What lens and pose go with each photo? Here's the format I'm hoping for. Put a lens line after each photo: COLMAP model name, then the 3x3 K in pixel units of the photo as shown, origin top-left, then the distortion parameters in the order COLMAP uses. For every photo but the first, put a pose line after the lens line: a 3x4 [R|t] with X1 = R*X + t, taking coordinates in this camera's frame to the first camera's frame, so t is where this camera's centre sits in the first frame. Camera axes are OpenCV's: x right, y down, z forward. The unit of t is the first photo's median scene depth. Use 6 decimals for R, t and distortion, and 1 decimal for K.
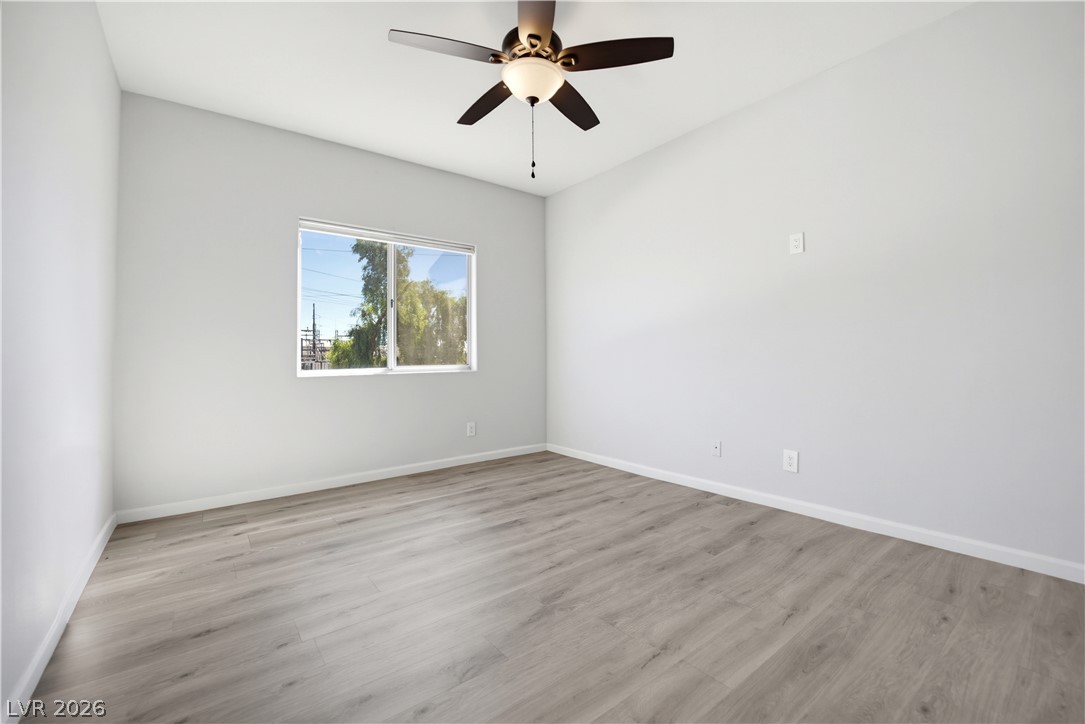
lens RADIAL K [[441.0, 0, 539.4], [0, 441.0, 360.9], [0, 0, 1]] dist [-0.022055, -0.000262]
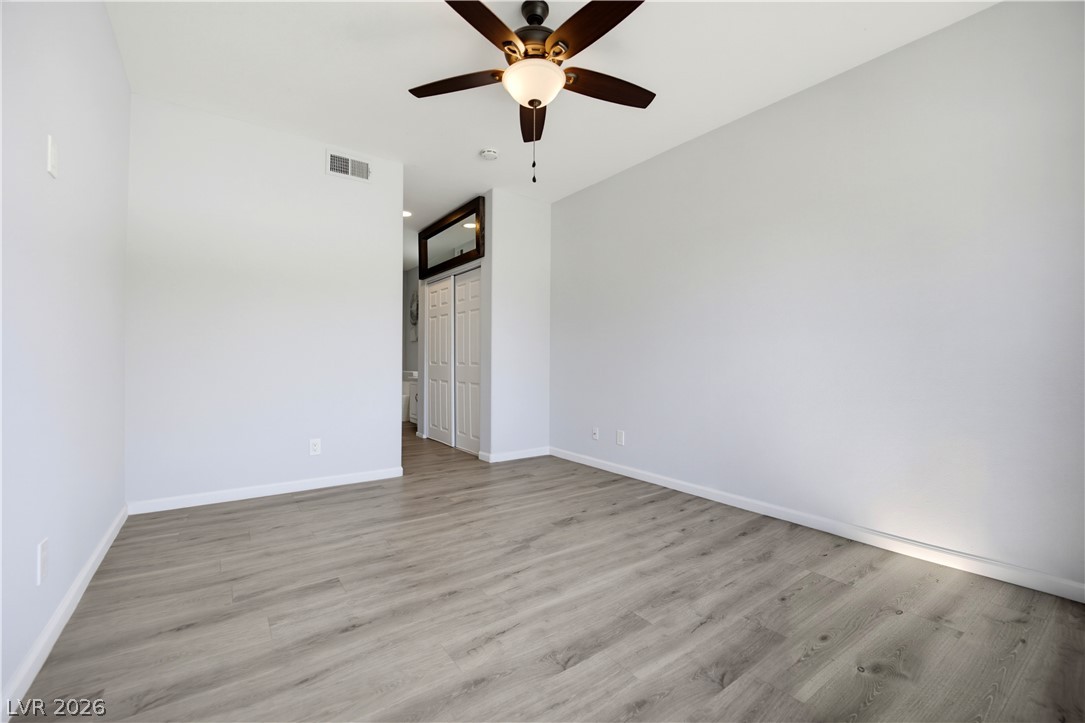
lens RADIAL K [[441.0, 0, 539.4], [0, 441.0, 360.4], [0, 0, 1]] dist [-0.022055, -0.000262]
pose [[-0.999768, 0.003698, 0.021218, -0.045888], [0.003763, 0.999988, 0.003021, -0.013777], [-0.021207, 0.003100, -0.999770, 1.981256]]
